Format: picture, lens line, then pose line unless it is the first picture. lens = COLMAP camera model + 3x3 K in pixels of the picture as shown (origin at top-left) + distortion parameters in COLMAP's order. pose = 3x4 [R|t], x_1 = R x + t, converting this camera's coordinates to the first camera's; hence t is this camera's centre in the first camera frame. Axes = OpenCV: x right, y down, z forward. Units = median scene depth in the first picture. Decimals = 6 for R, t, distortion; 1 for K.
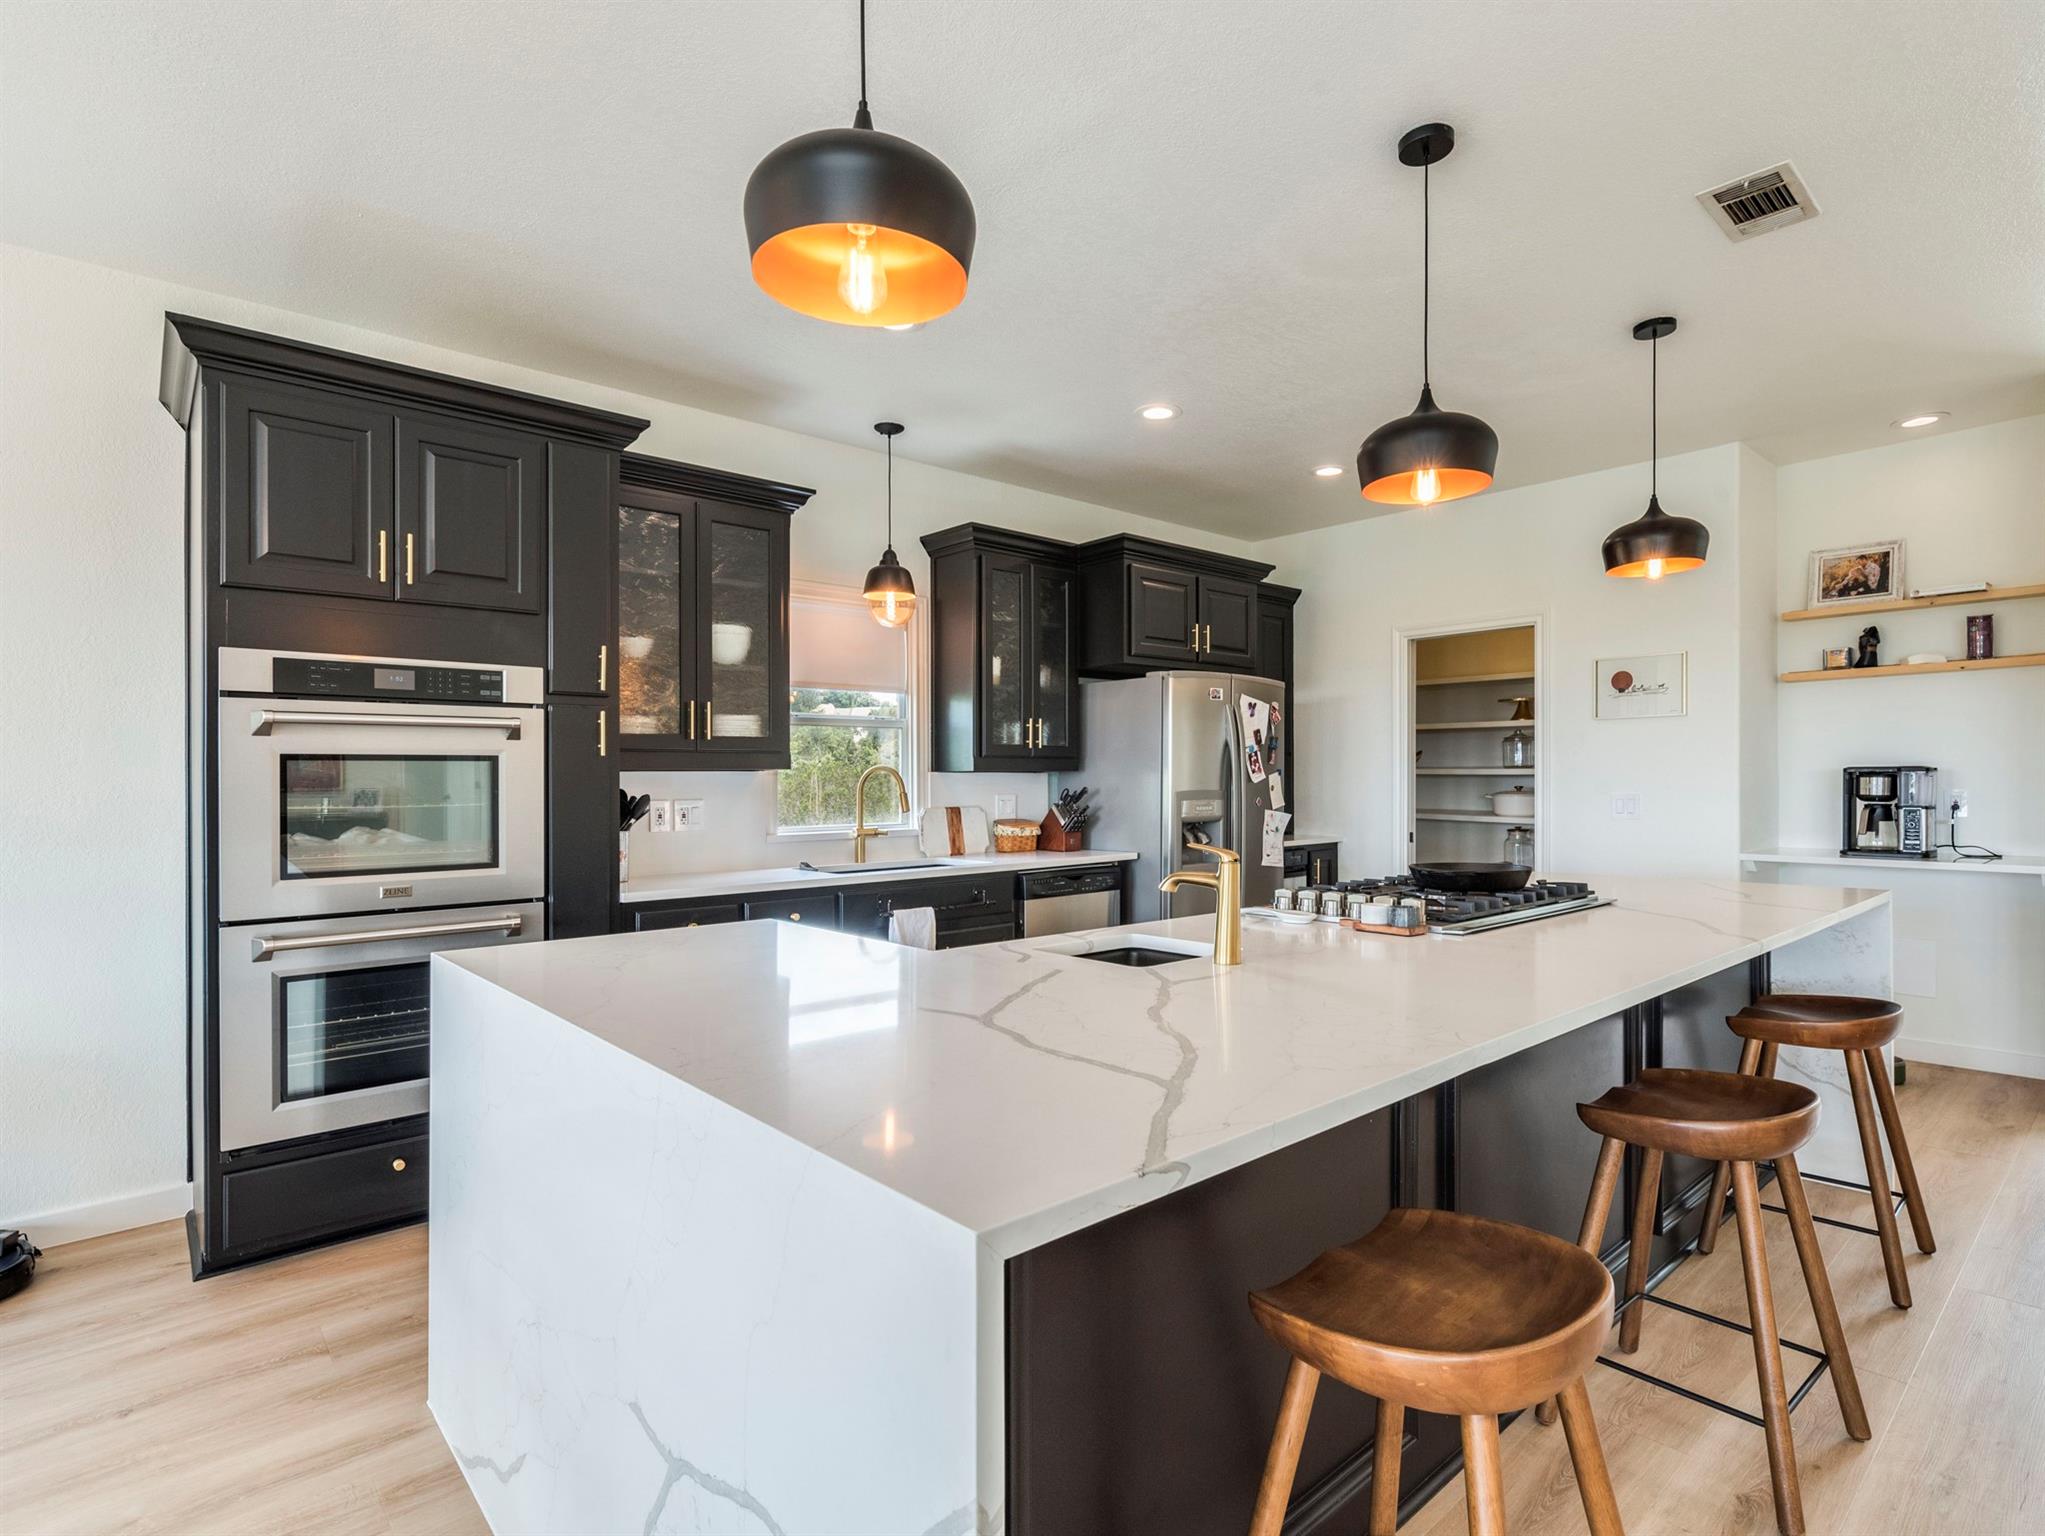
lens RADIAL K [[1014.7, 0, 995.2], [0, 1014.7, 797.8], [0, 0, 1]] dist [0.003365, -0.003791]
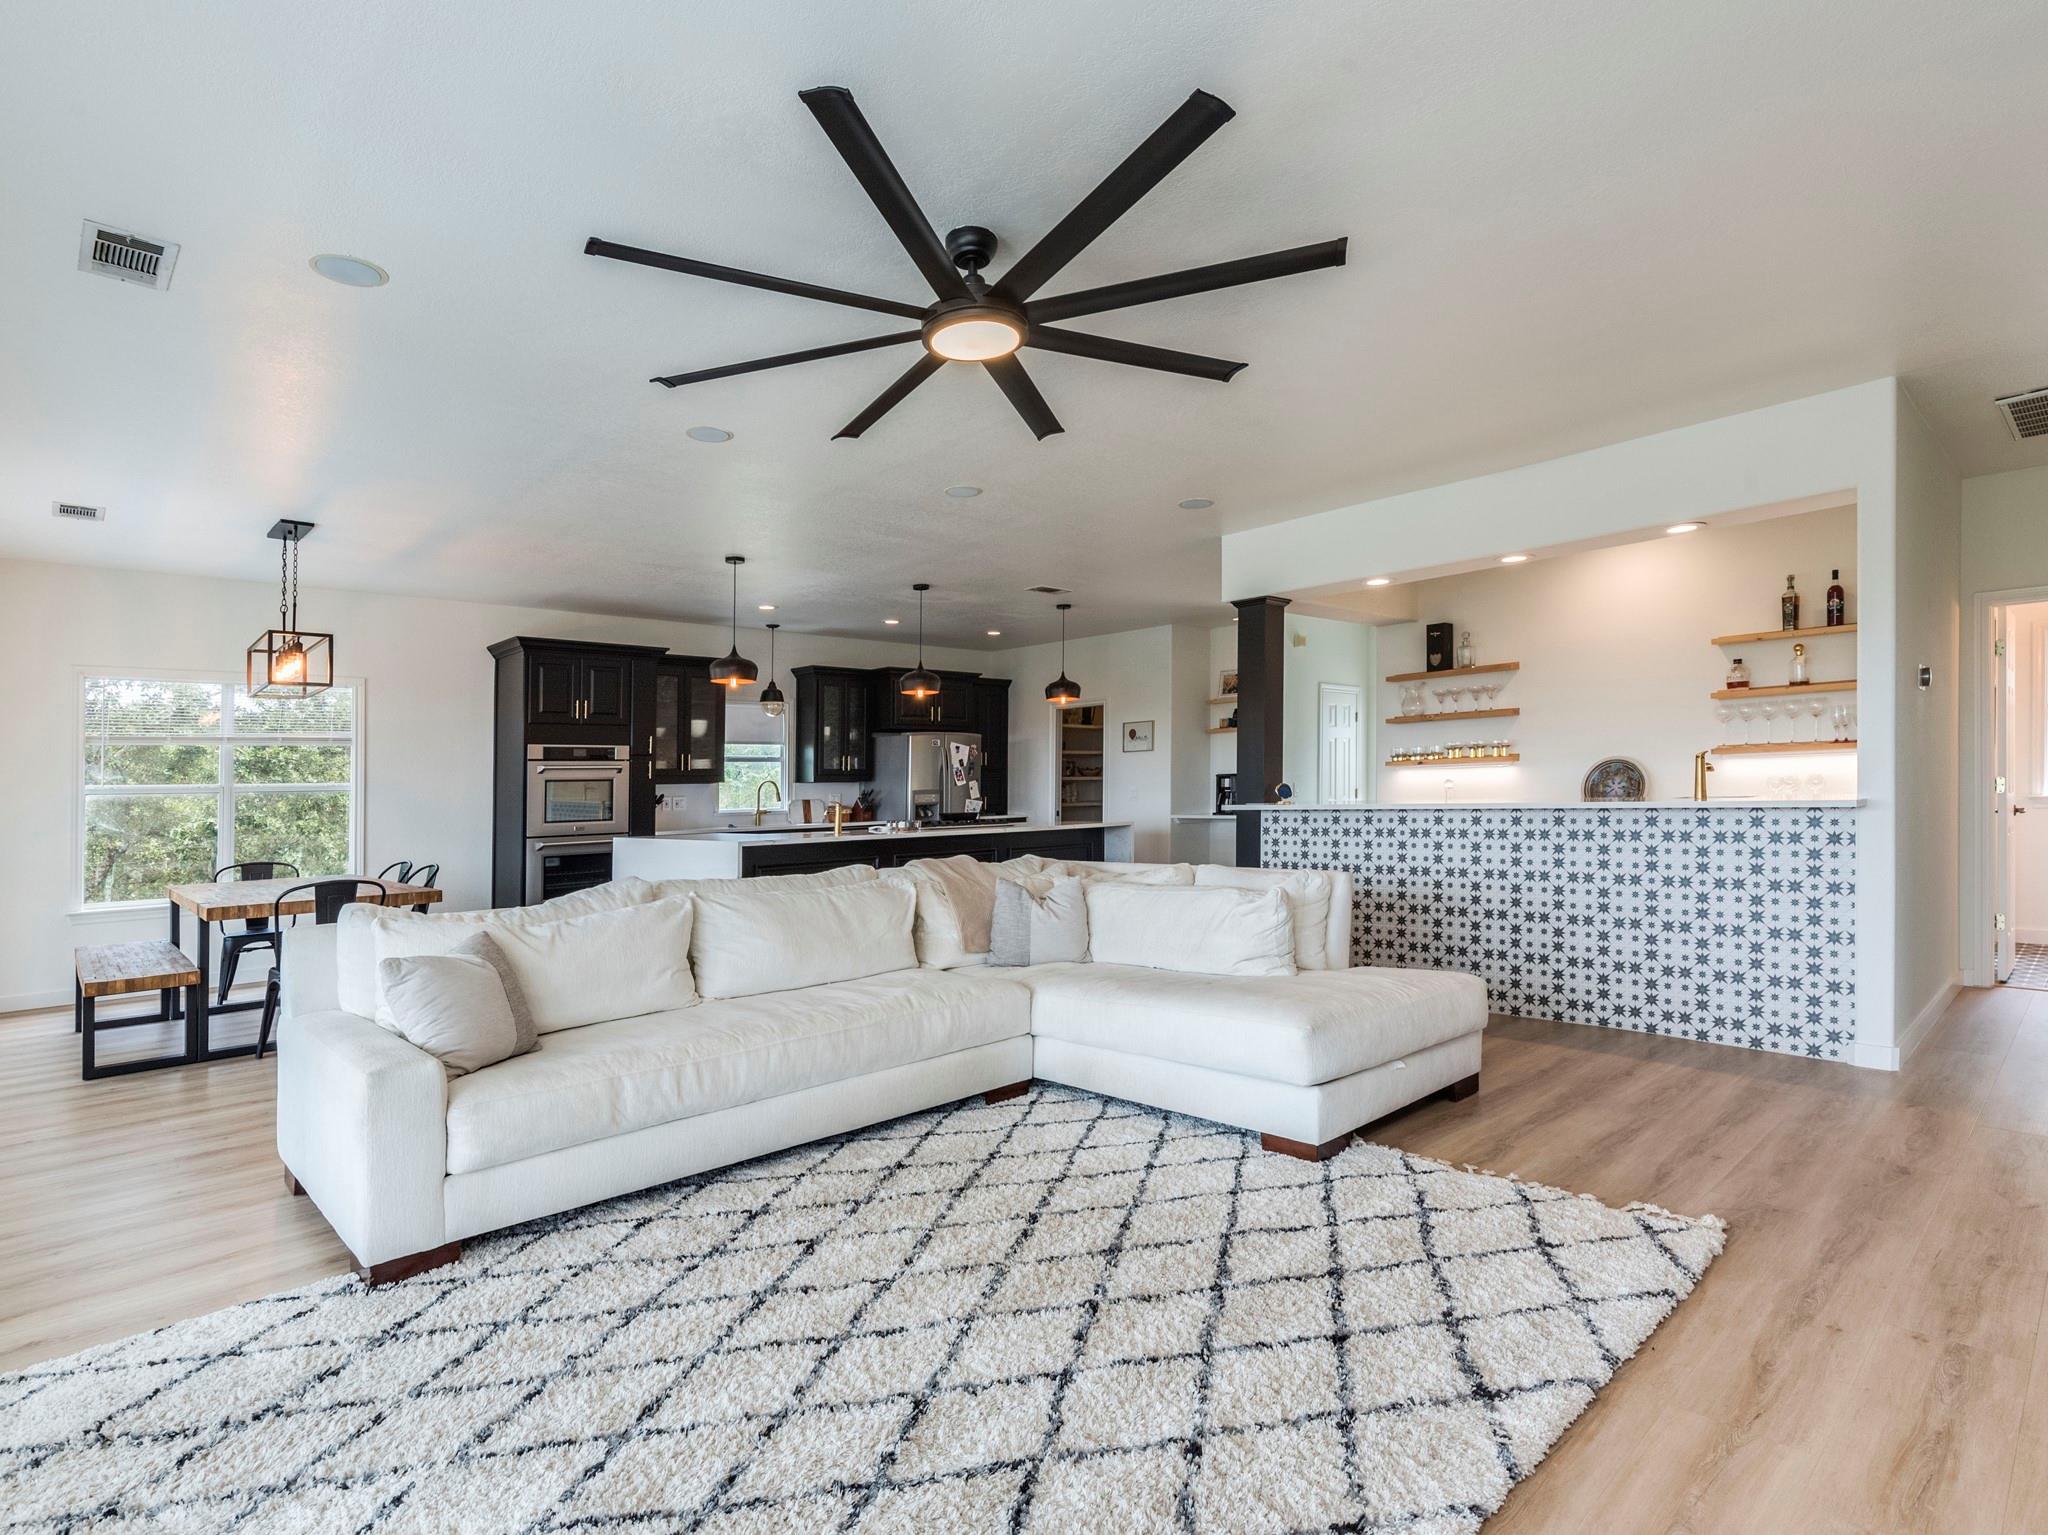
lens RADIAL K [[1054.4, 0, 1010.6], [0, 1054.4, 707.9], [0, 0, 1]] dist [0.001229, -0.000006]
pose [[0.999094, -0.011983, 0.040843, 0.295815], [0.015820, 0.995354, -0.094971, 0.034429], [-0.039515, 0.095531, 0.994642, -1.199367]]
